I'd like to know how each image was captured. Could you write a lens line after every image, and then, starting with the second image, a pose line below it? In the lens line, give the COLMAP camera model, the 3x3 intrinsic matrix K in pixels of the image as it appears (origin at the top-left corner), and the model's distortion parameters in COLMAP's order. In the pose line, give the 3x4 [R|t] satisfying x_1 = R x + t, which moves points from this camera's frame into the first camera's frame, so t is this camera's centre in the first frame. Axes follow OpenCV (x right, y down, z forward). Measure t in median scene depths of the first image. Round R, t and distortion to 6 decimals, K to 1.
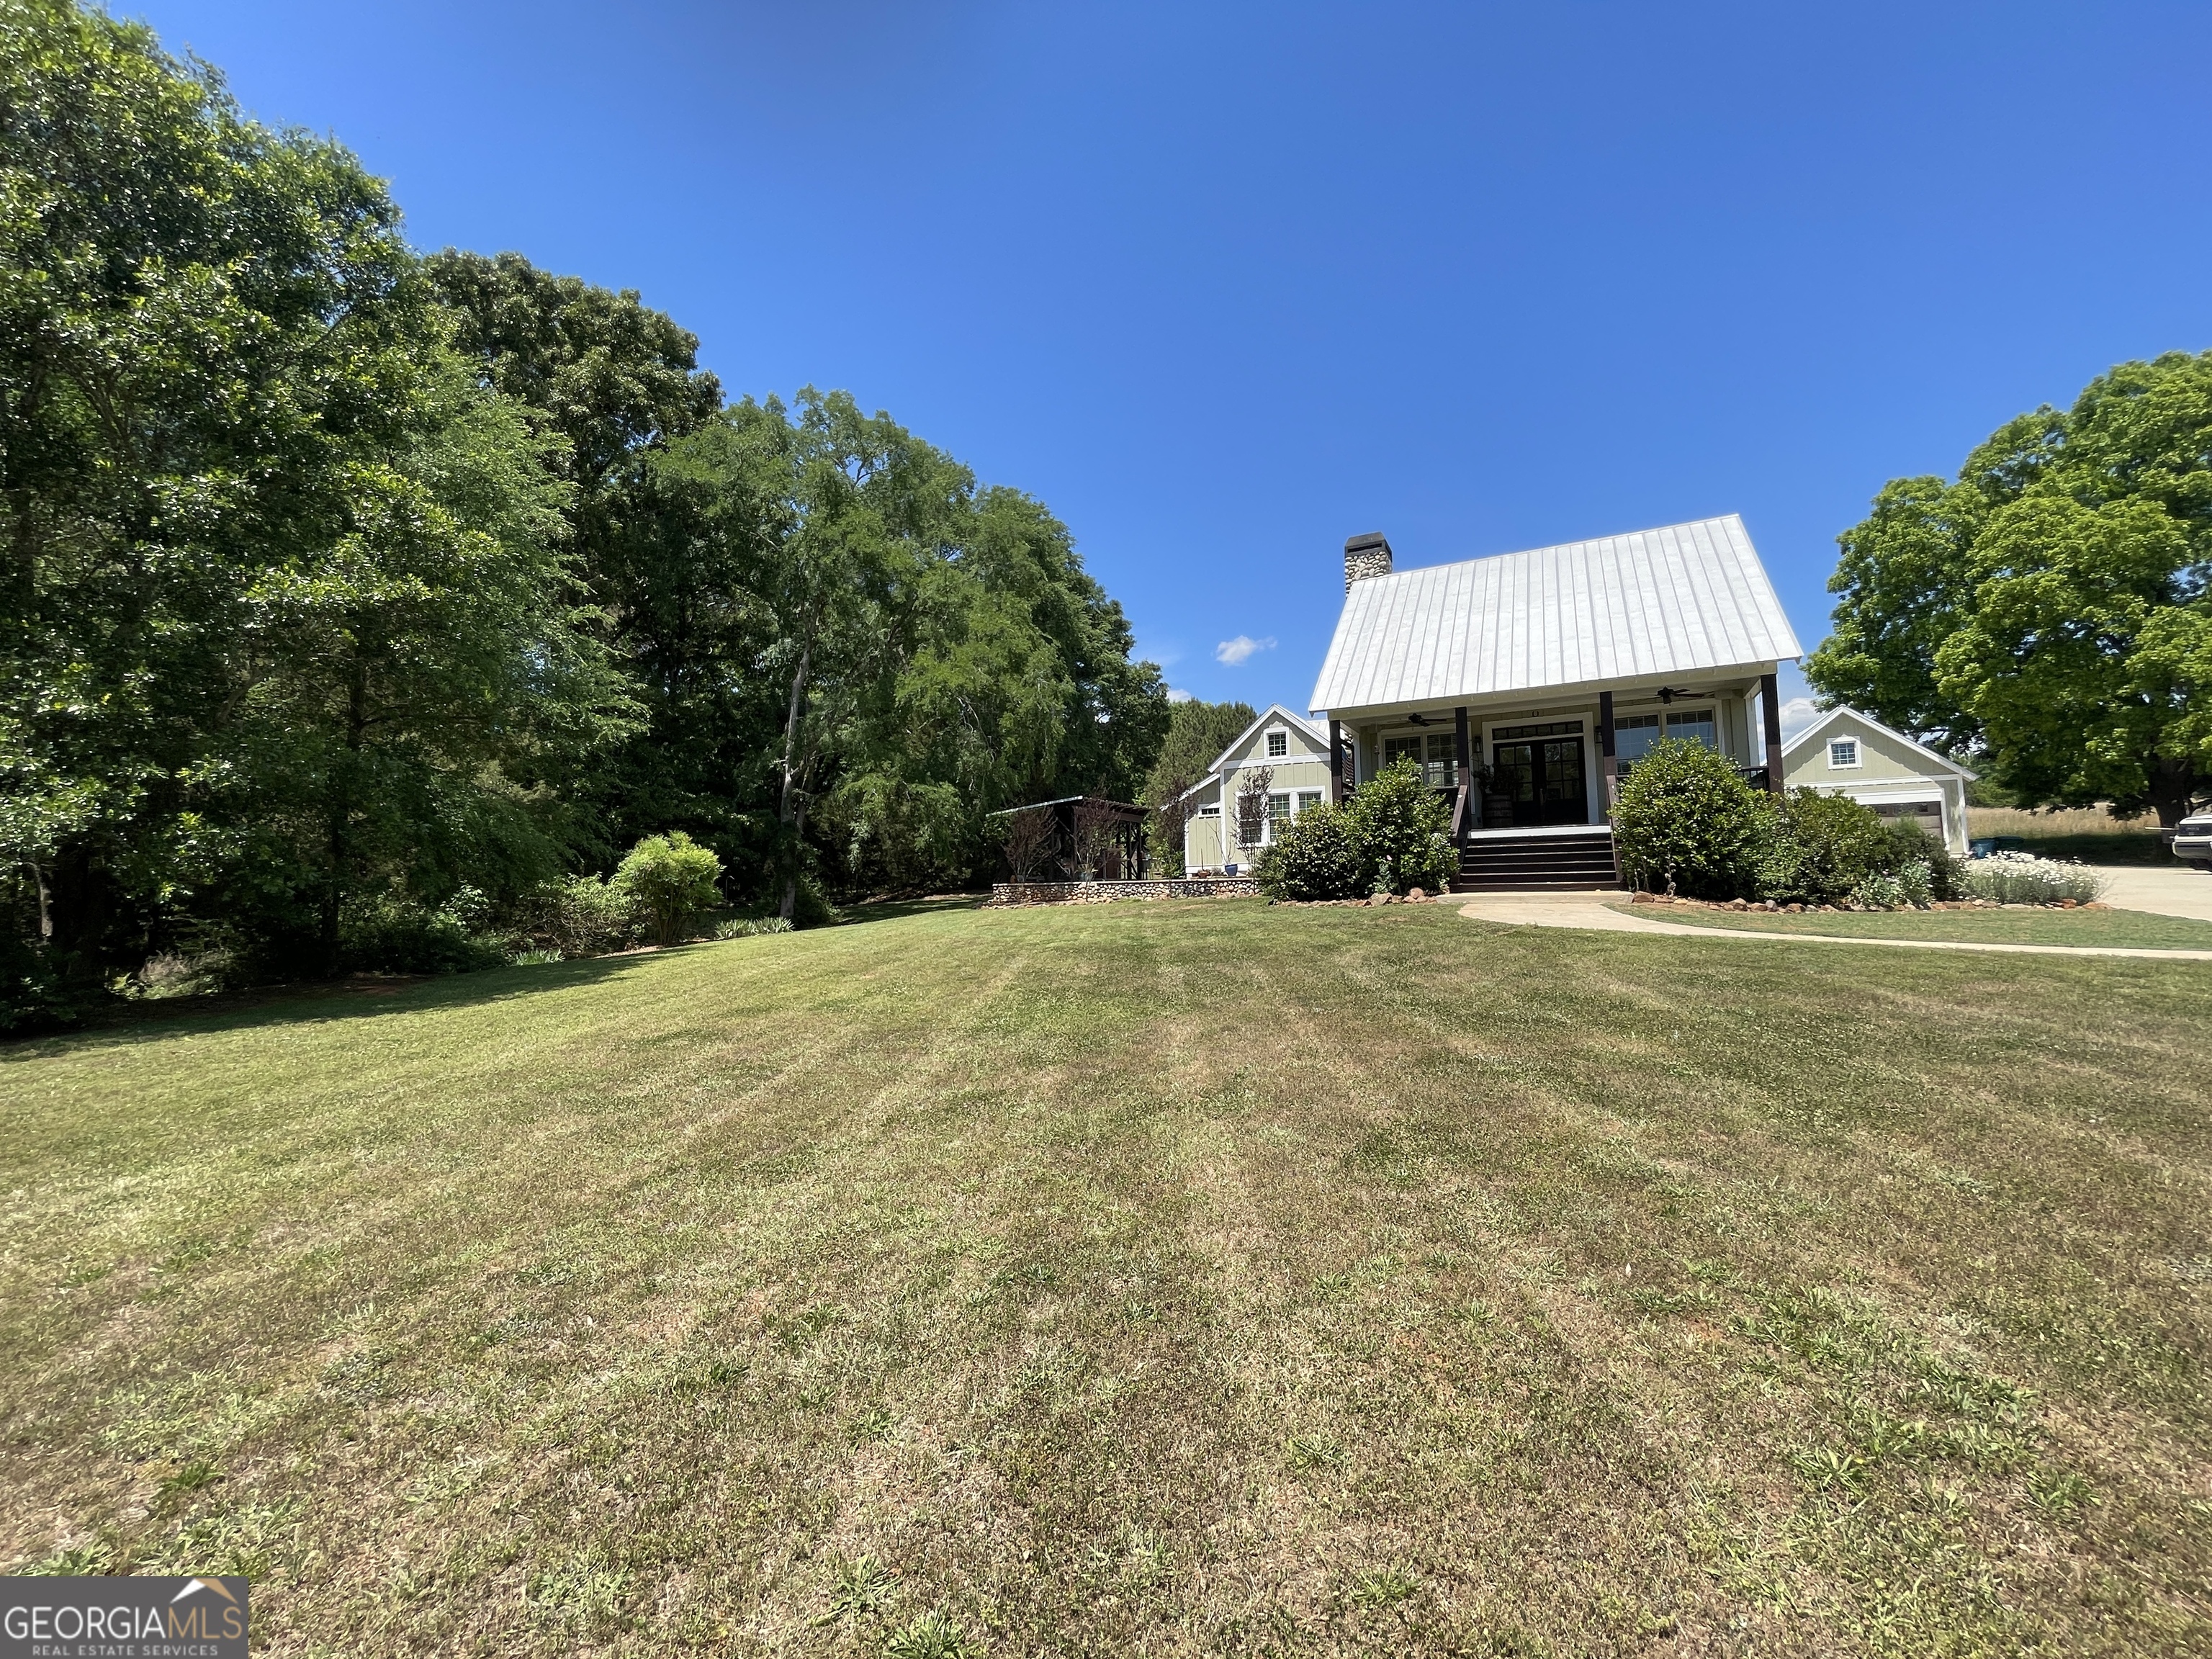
lens RADIAL K [[893.7, 0, 1101.9], [0, 893.7, 809.5], [0, 0, 1]] dist [0.000451, -0.000129]
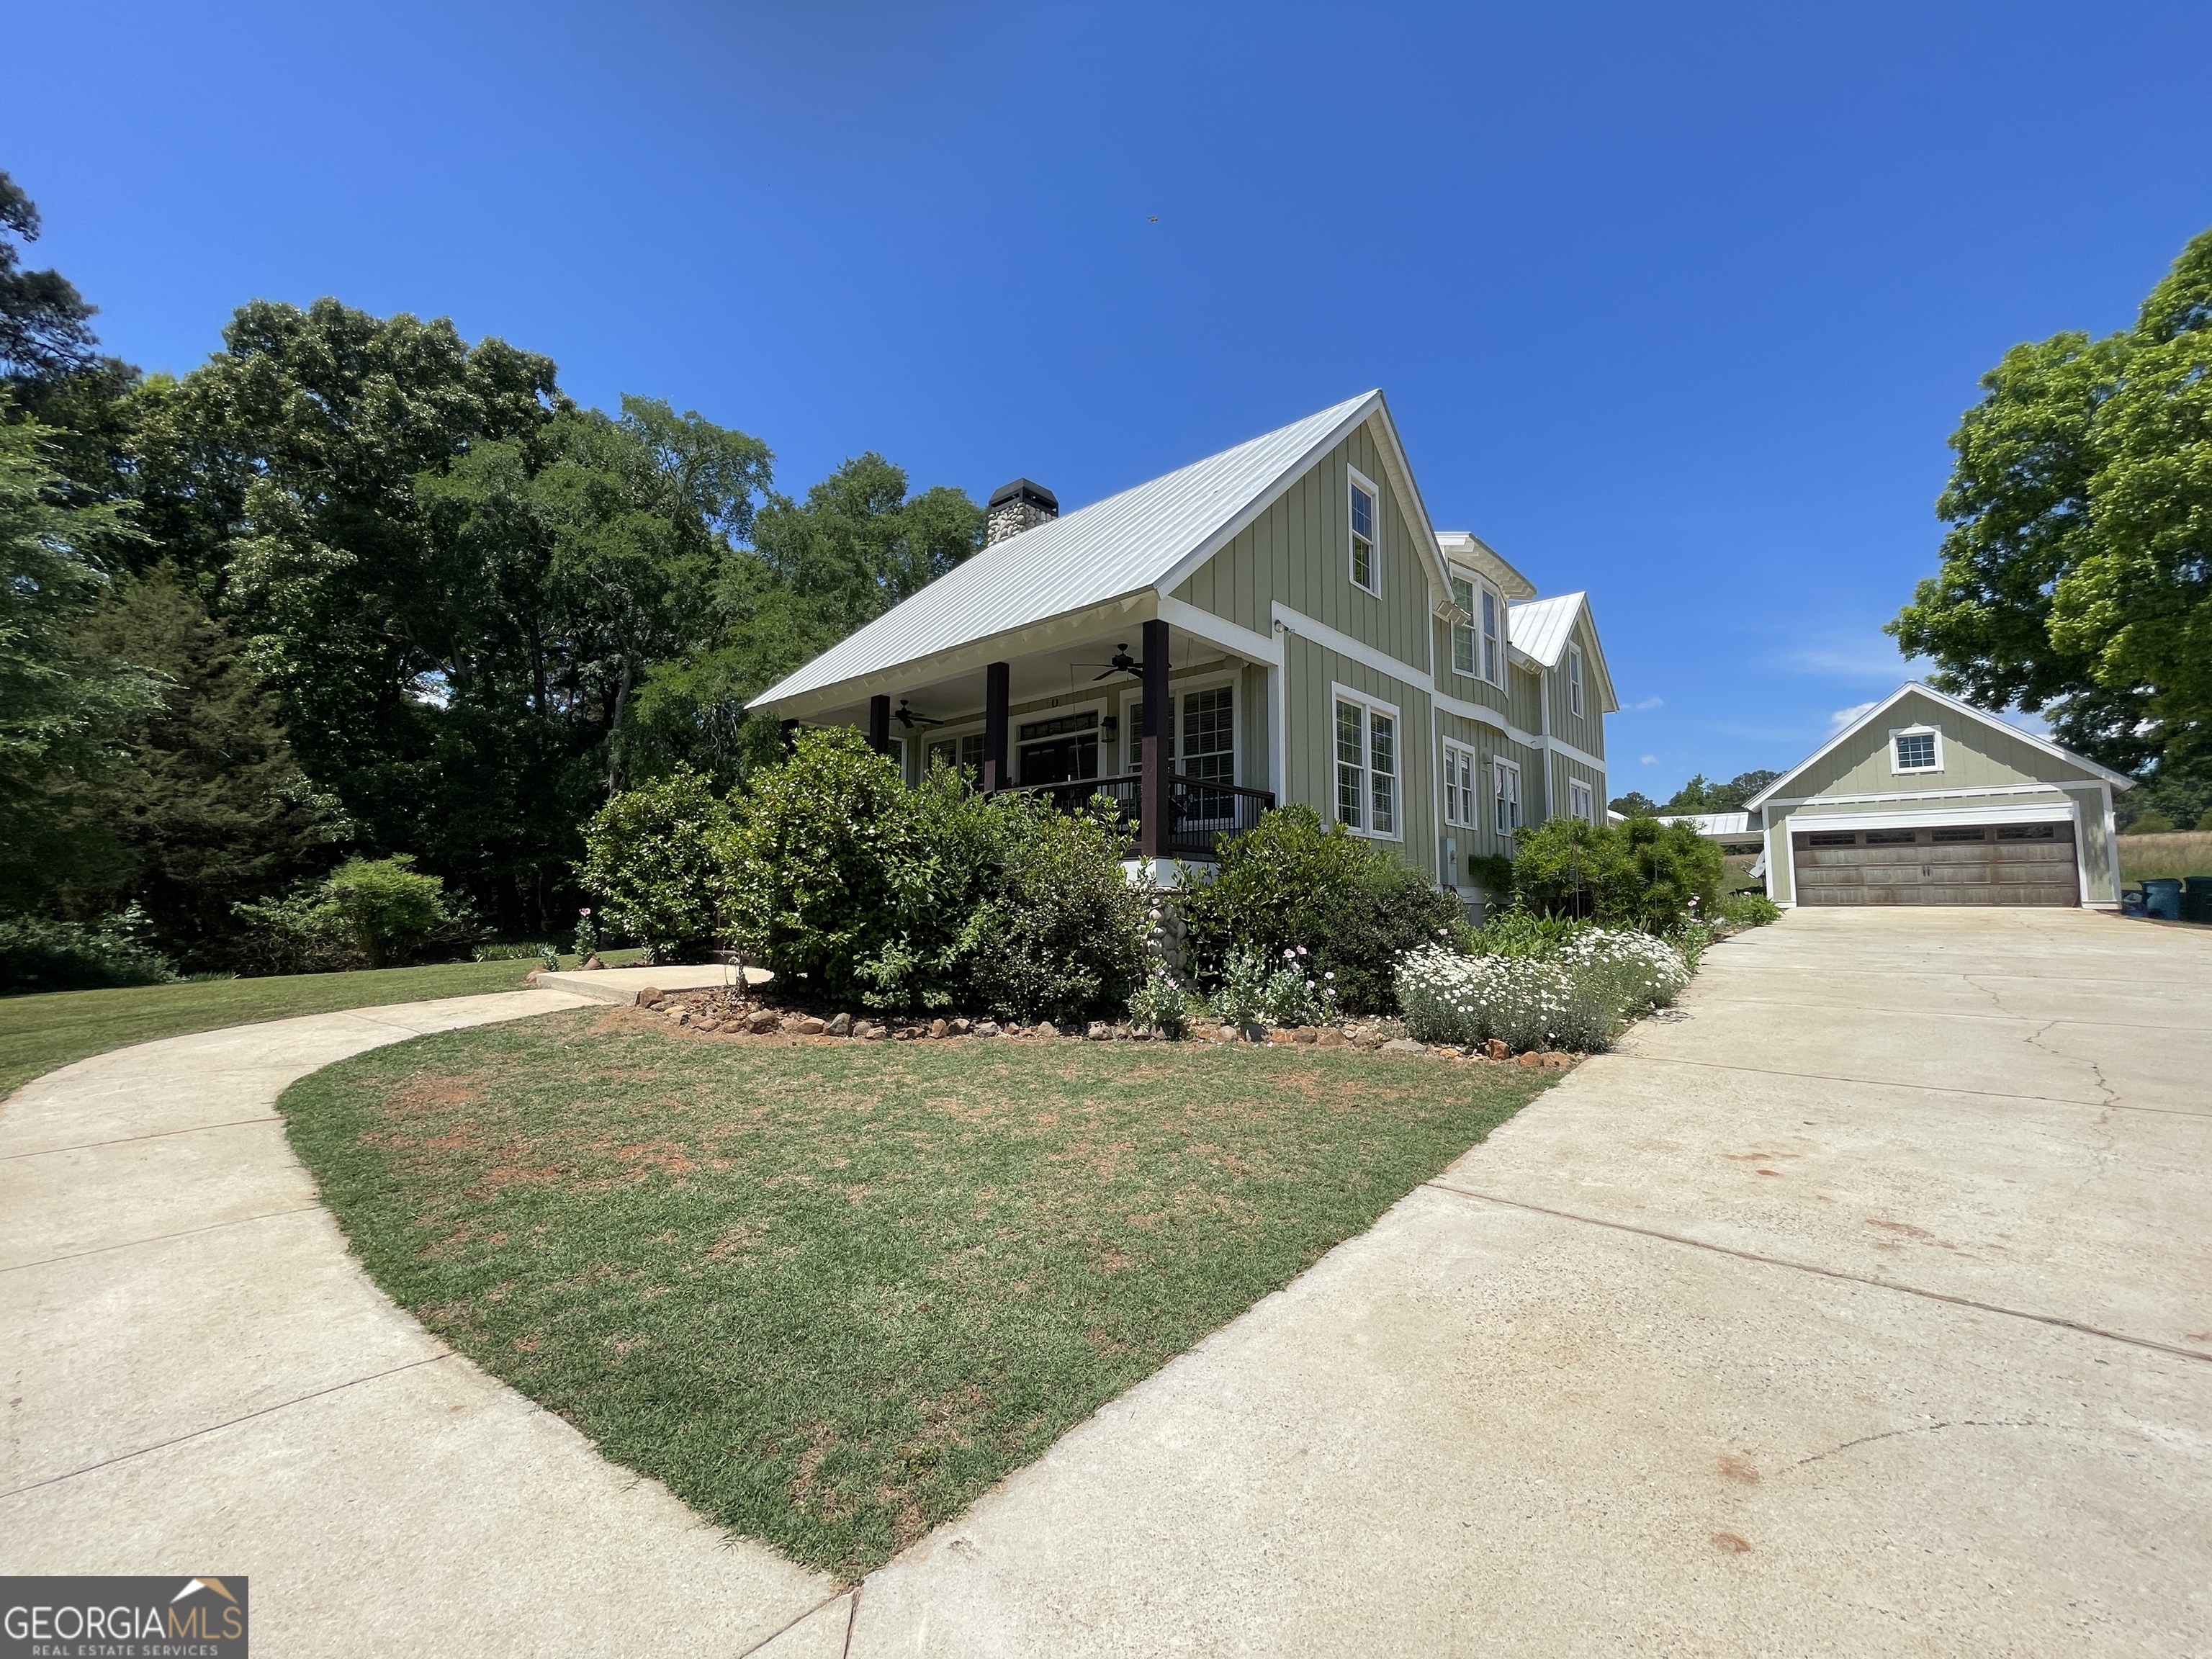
lens RADIAL K [[893.7, 0, 1105.2], [0, 893.7, 823.7], [0, 0, 1]] dist [0.000451, -0.000129]
pose [[0.966953, 0.001008, -0.254952, 0.500054], [-0.000944, 0.999999, 0.000374, -0.008906], [0.254952, -0.000121, 0.966954, 0.233856]]
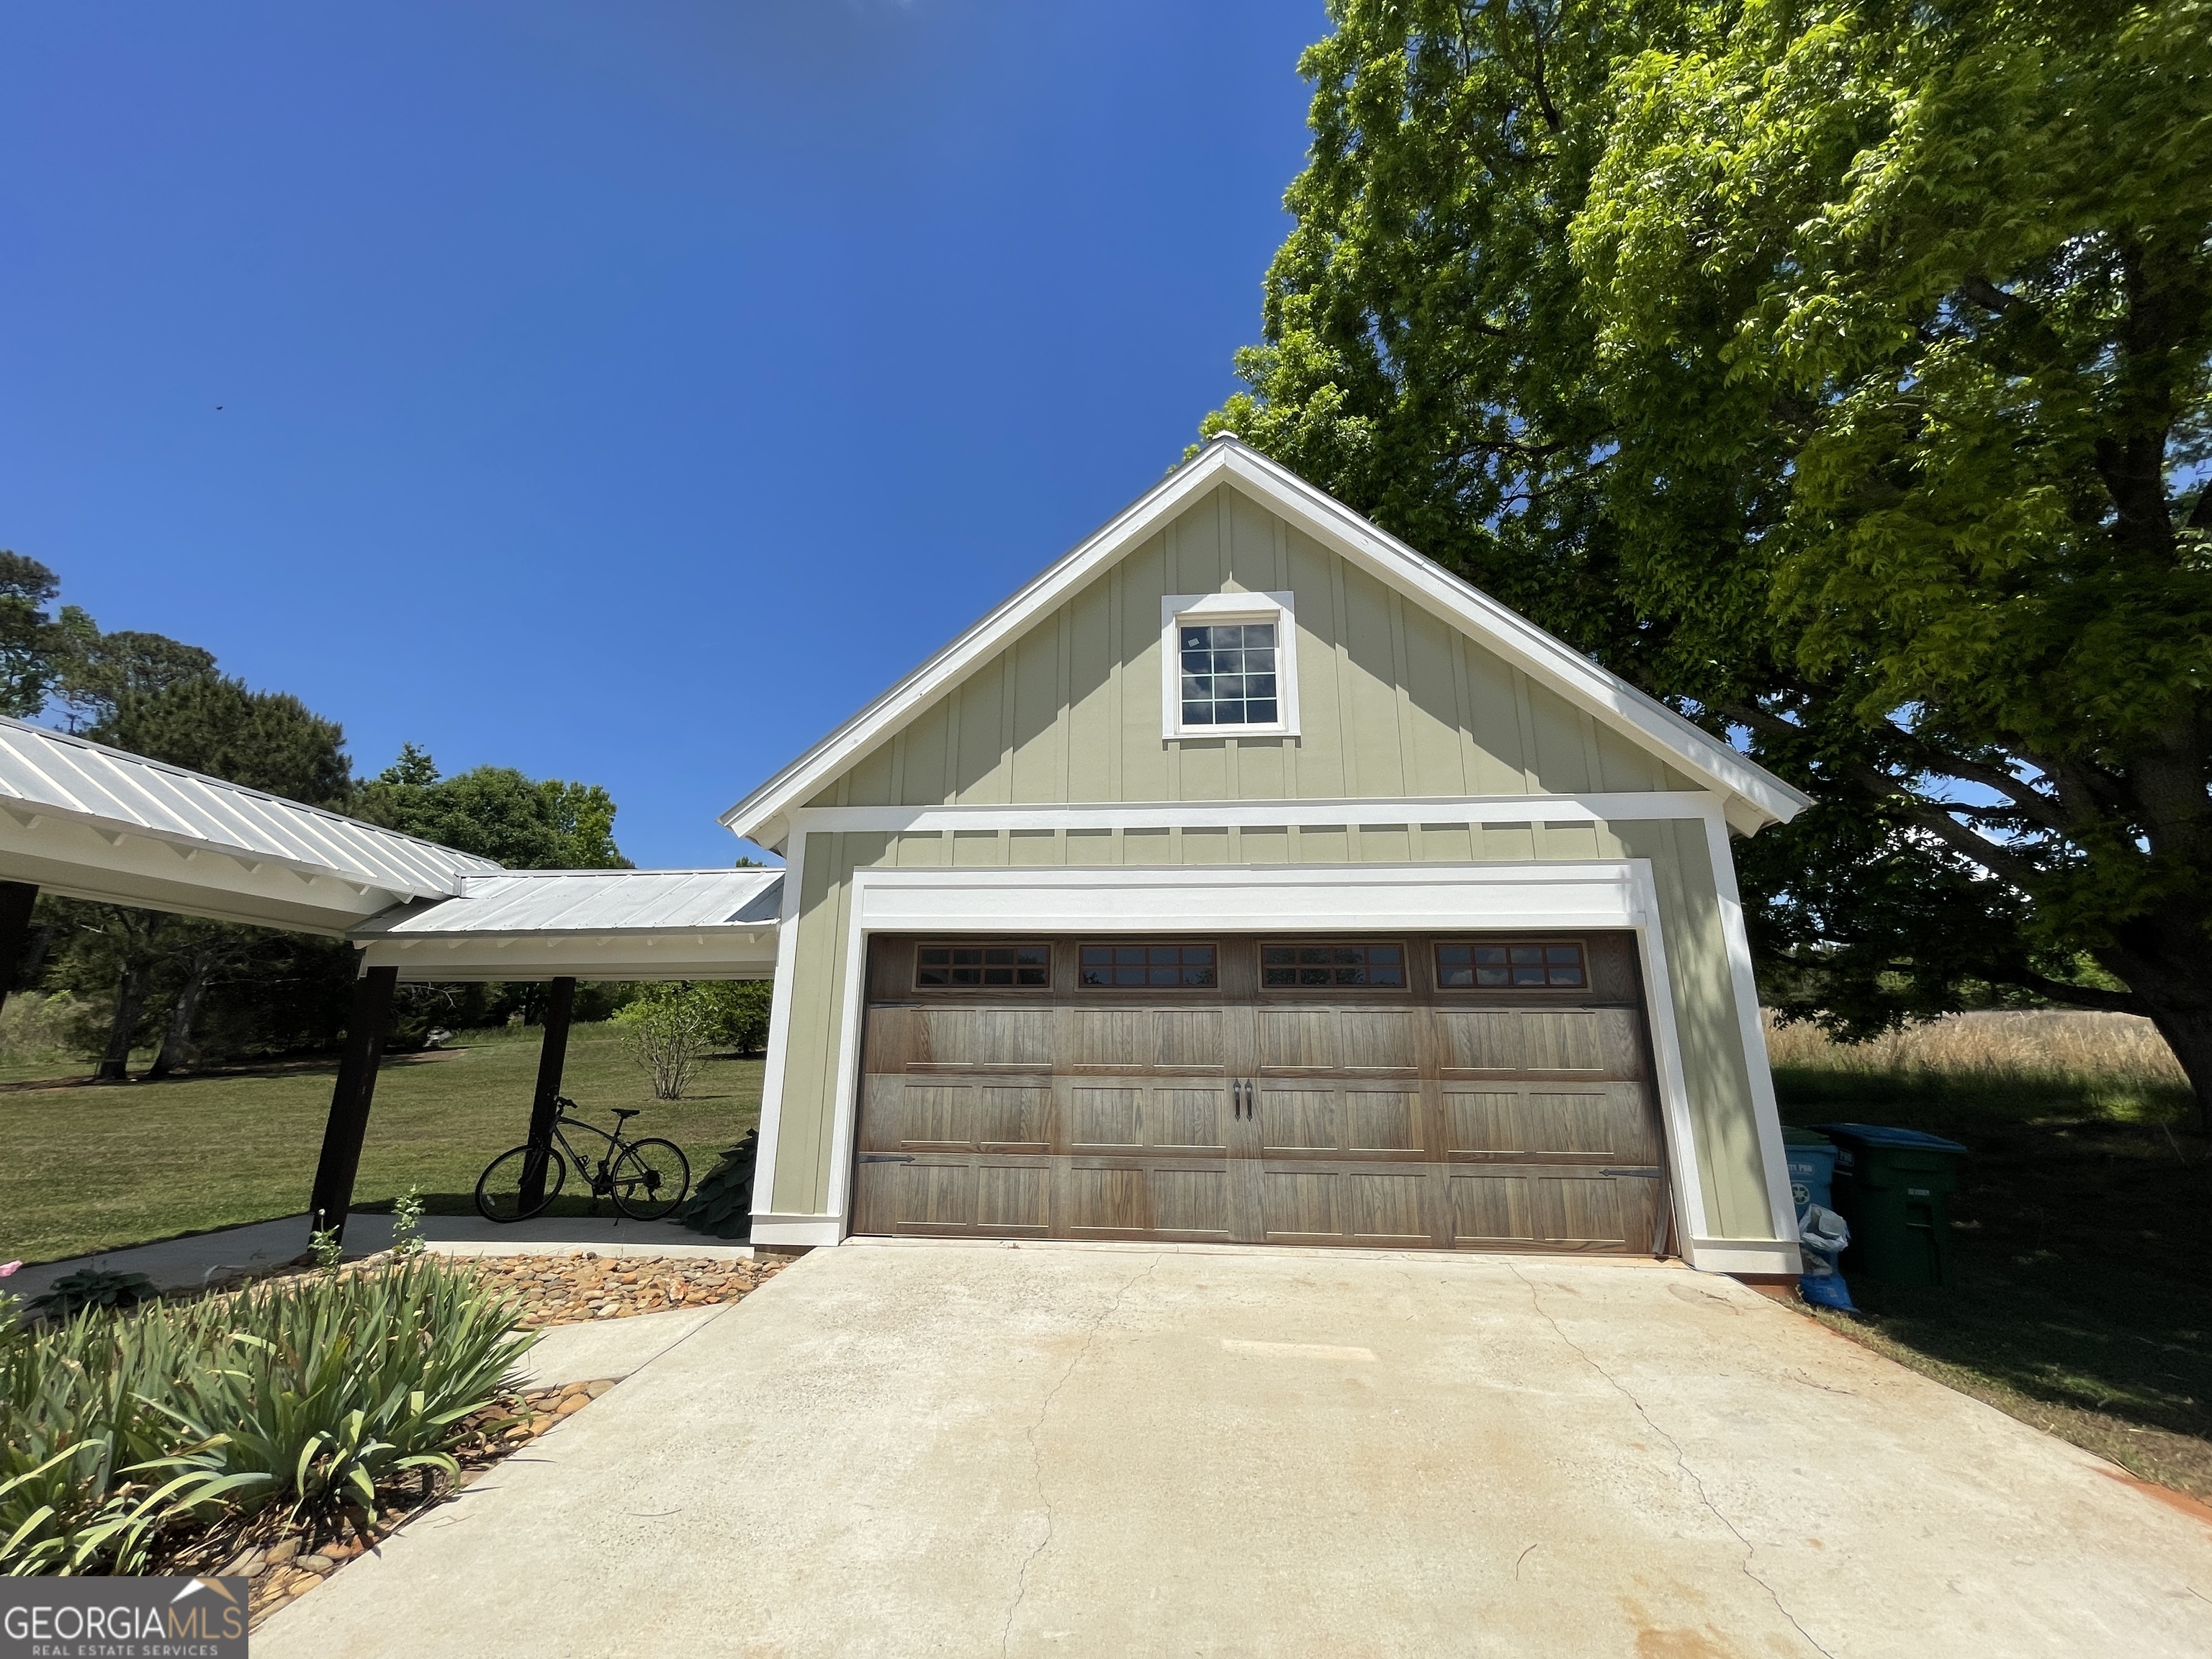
lens RADIAL K [[893.7, 0, 1099.6], [0, 893.7, 836.1], [0, 0, 1]] dist [0.000451, -0.000129]
pose [[0.923482, 0.124485, 0.362884, 0.897403], [-0.060582, 0.981343, -0.182473, 0.012884], [-0.378829, 0.146527, 0.913794, 1.018246]]
